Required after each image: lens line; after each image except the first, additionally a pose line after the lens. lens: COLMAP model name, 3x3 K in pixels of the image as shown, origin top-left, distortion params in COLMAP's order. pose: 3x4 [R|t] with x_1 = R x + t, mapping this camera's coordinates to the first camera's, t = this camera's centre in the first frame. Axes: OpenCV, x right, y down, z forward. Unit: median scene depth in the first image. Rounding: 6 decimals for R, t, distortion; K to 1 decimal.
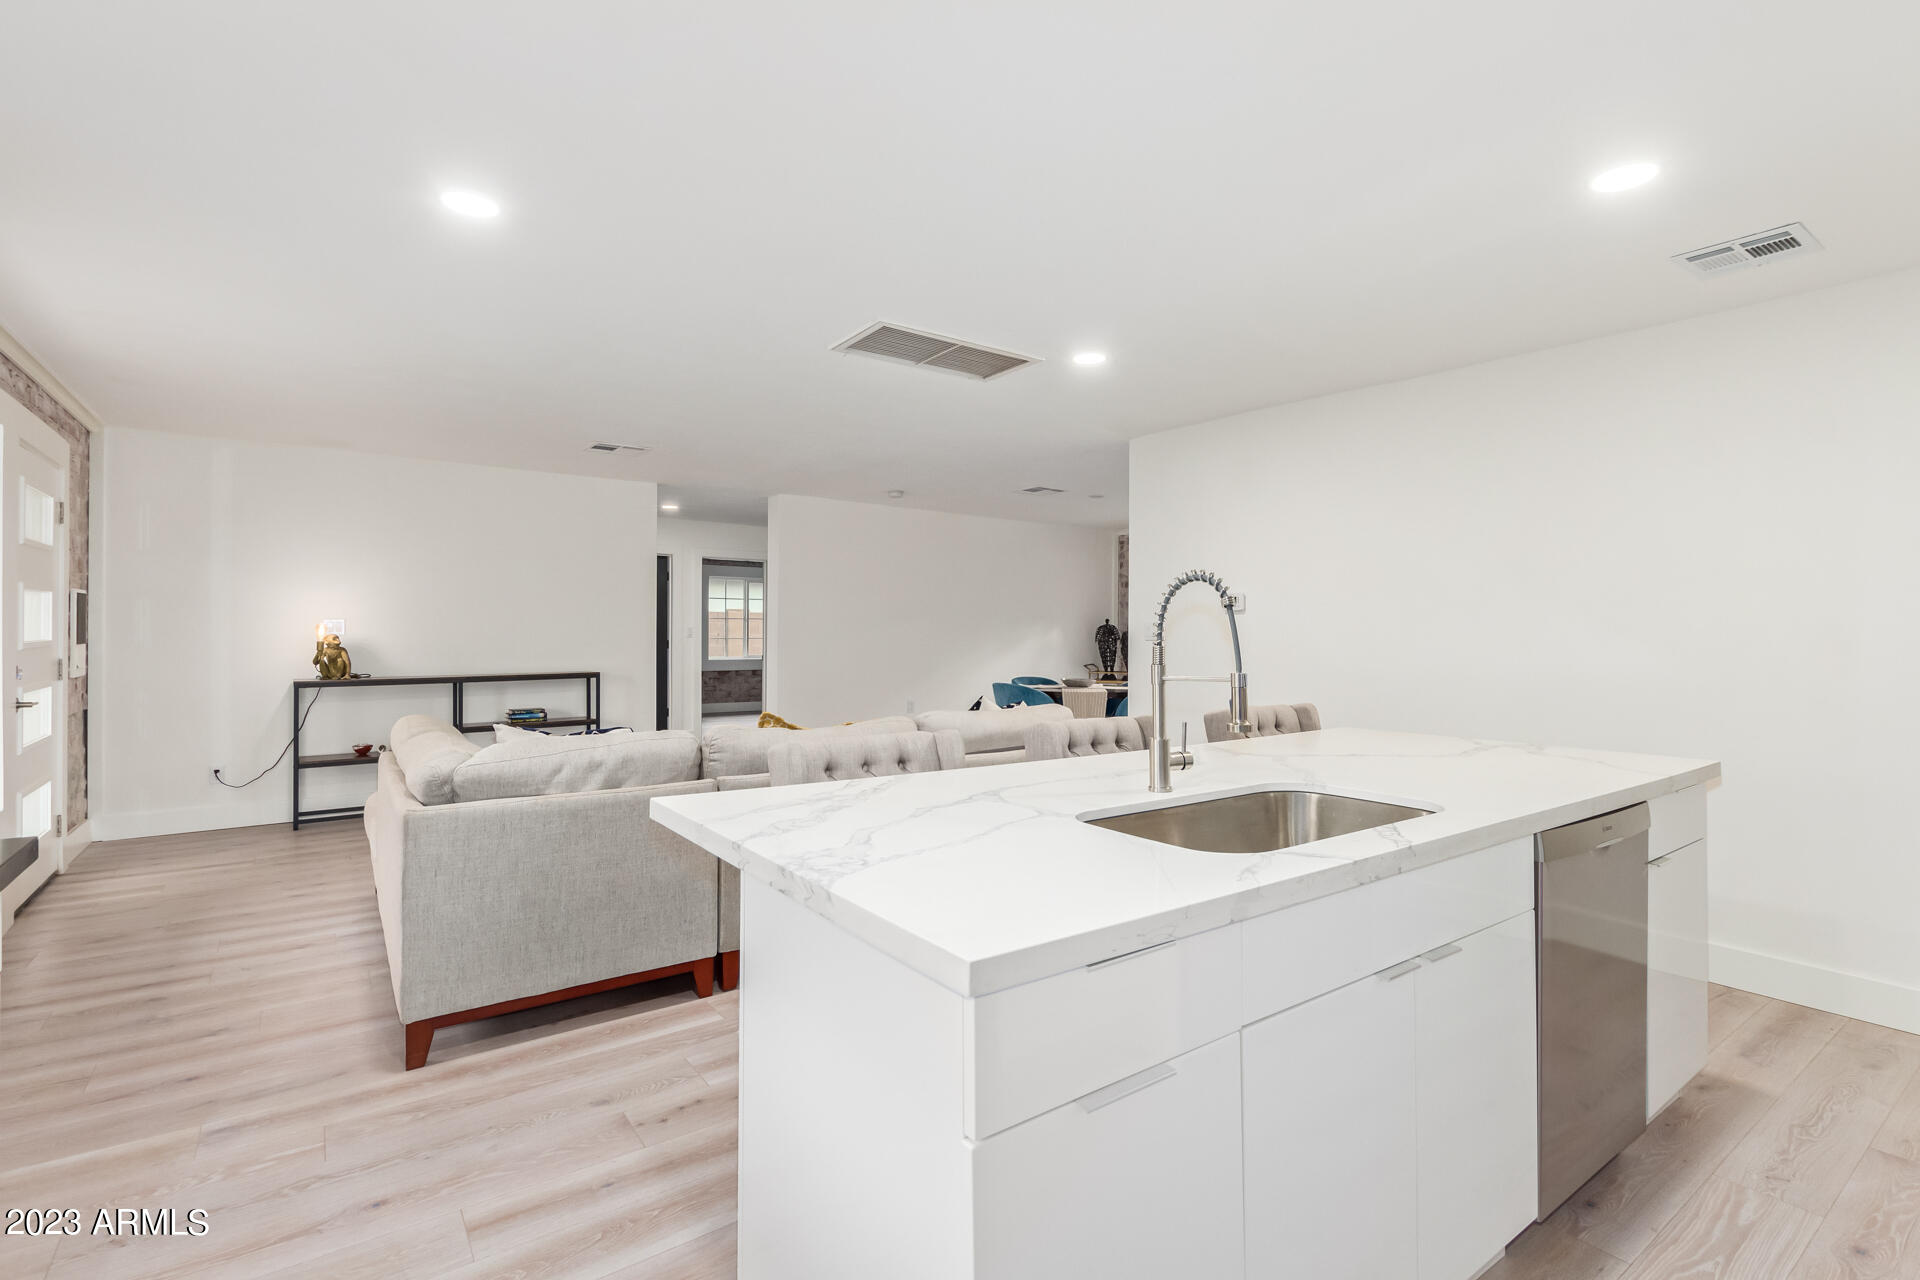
lens RADIAL K [[889.5, 0, 958.0], [0, 889.5, 632.3], [0, 0, 1]] dist [0.004641, -0.002002]
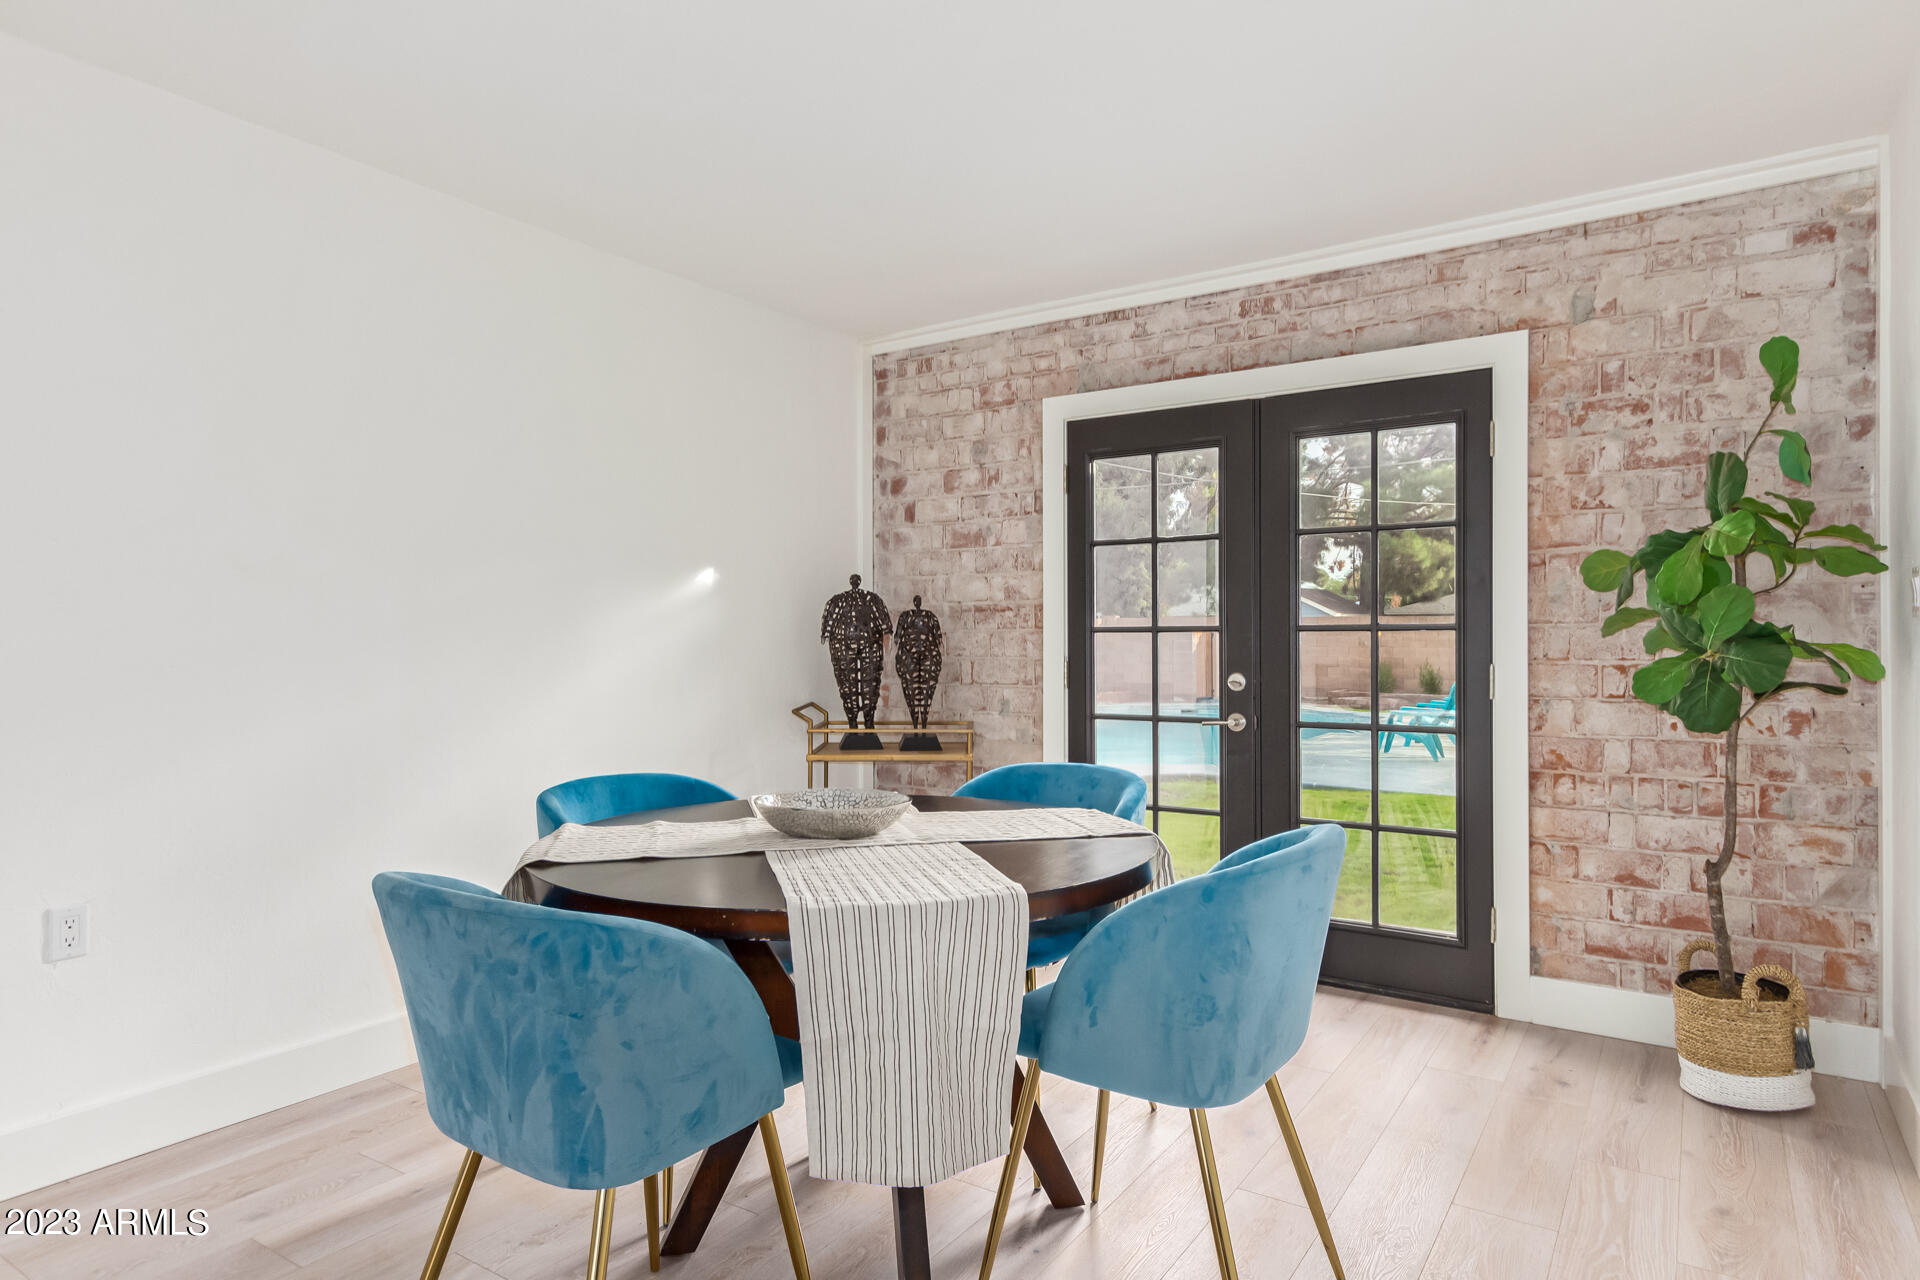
lens RADIAL K [[1070.9, 0, 965.9], [0, 1070.9, 637.5], [0, 0, 1]] dist [0.016765, -0.003553]
pose [[0.933384, -0.011270, 0.358703, 0.057226], [0.011883, 0.999929, 0.000494, 0.010043], [-0.358683, 0.003802, 0.933452, 0.591630]]
